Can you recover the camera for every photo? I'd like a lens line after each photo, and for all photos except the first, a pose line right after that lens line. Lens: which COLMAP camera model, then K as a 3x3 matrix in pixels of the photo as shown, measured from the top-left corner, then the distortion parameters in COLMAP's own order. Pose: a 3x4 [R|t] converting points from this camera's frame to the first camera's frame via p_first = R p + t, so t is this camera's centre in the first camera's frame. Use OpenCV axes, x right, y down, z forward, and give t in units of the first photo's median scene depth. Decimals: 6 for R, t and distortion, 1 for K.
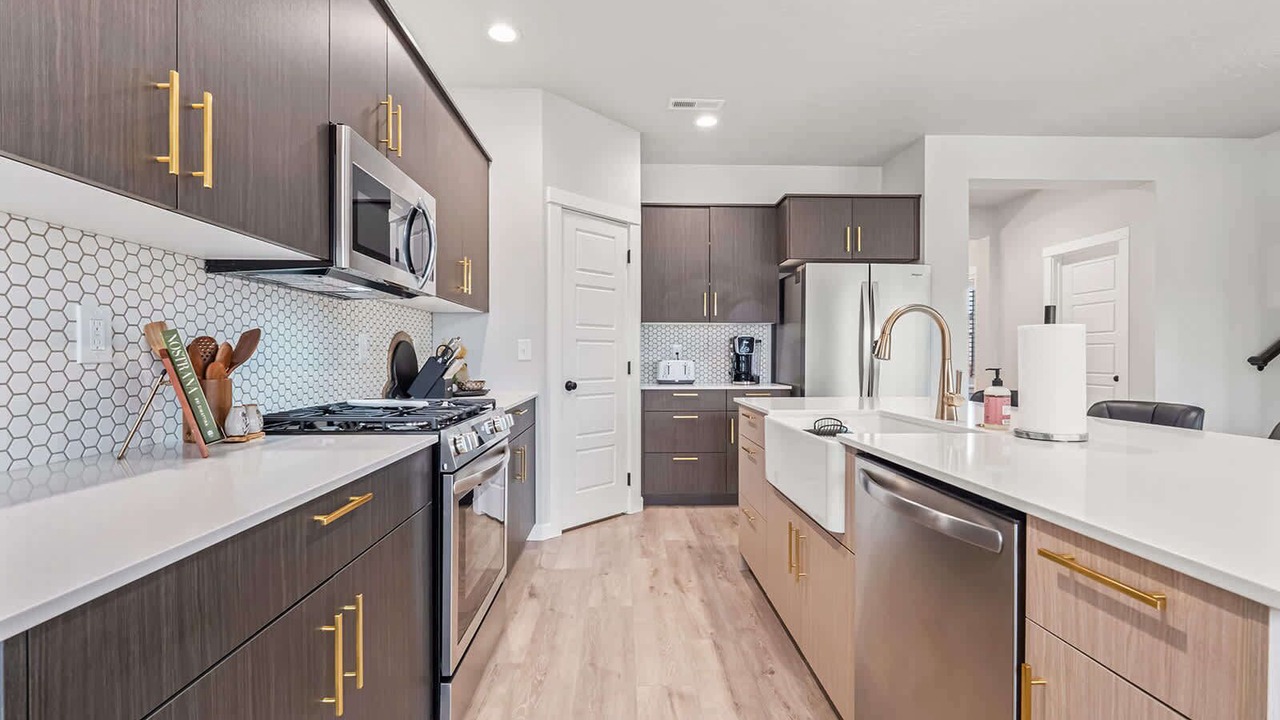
lens RADIAL K [[564.8, 0, 666.1], [0, 564.8, 355.2], [0, 0, 1]] dist [-0.004823, -0.000248]
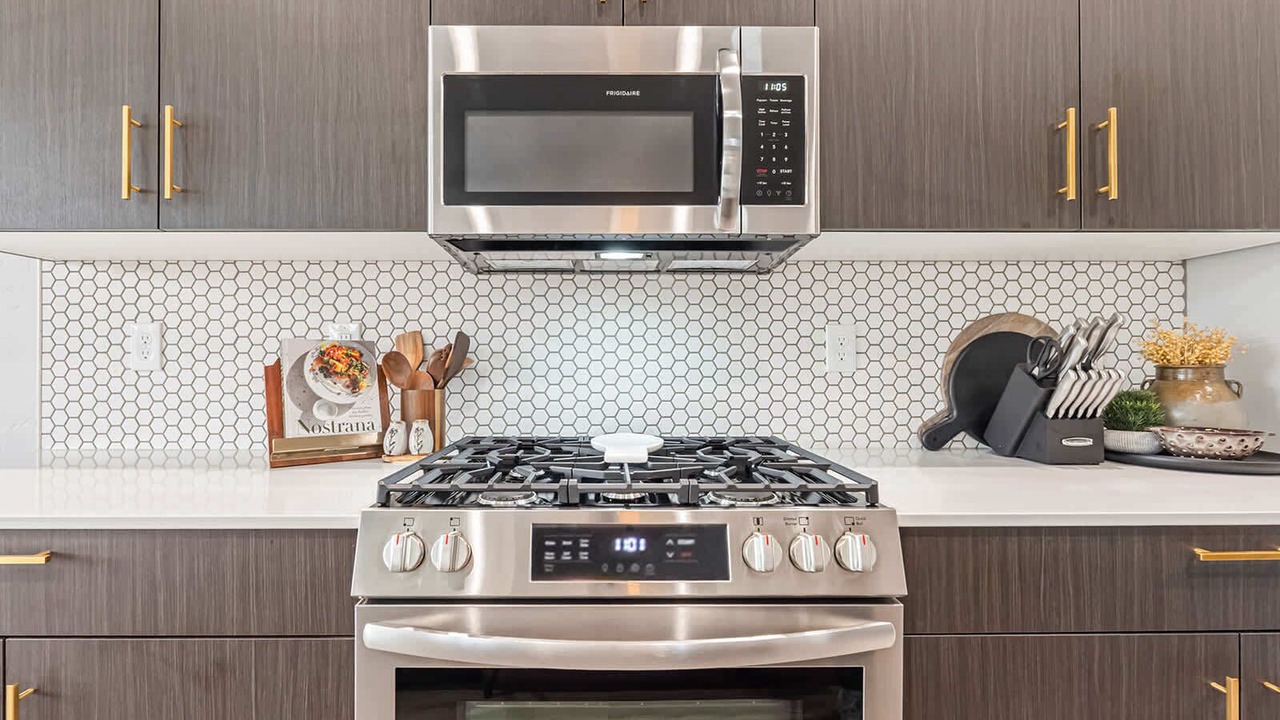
lens RADIAL K [[568.1, 0, 618.3], [0, 568.1, 359.9], [0, 0, 1]] dist [0.000912, -0.000058]
pose [[0.007606, -0.013602, -0.999879, 0.045579], [0.002942, 0.999903, -0.013580, 0.002456], [0.999967, -0.002838, 0.007645, 0.479071]]
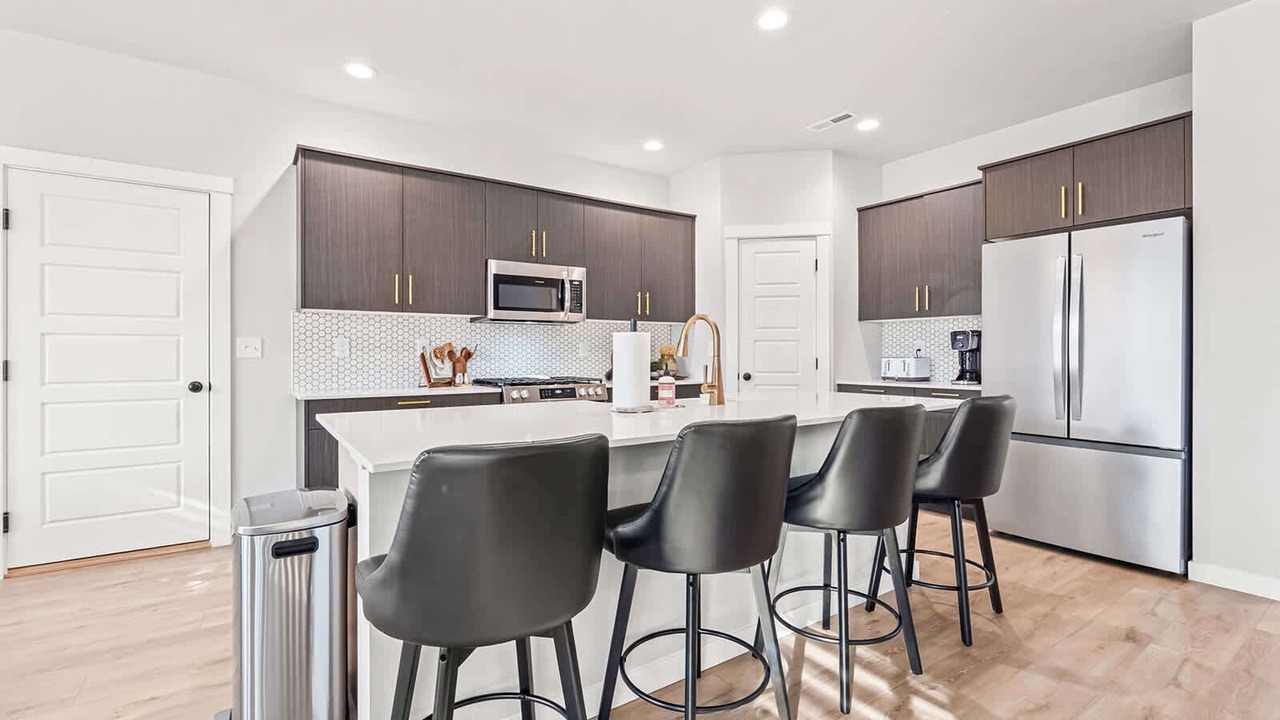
lens RADIAL K [[564.8, 0, 633.2], [0, 564.8, 360.7], [0, 0, 1]] dist [-0.004823, -0.000248]
pose [[0.554933, 0.002619, -0.831891, 0.698626], [0.007053, 0.999944, 0.007853, 0.005404], [0.831865, -0.010225, 0.554883, 0.067749]]
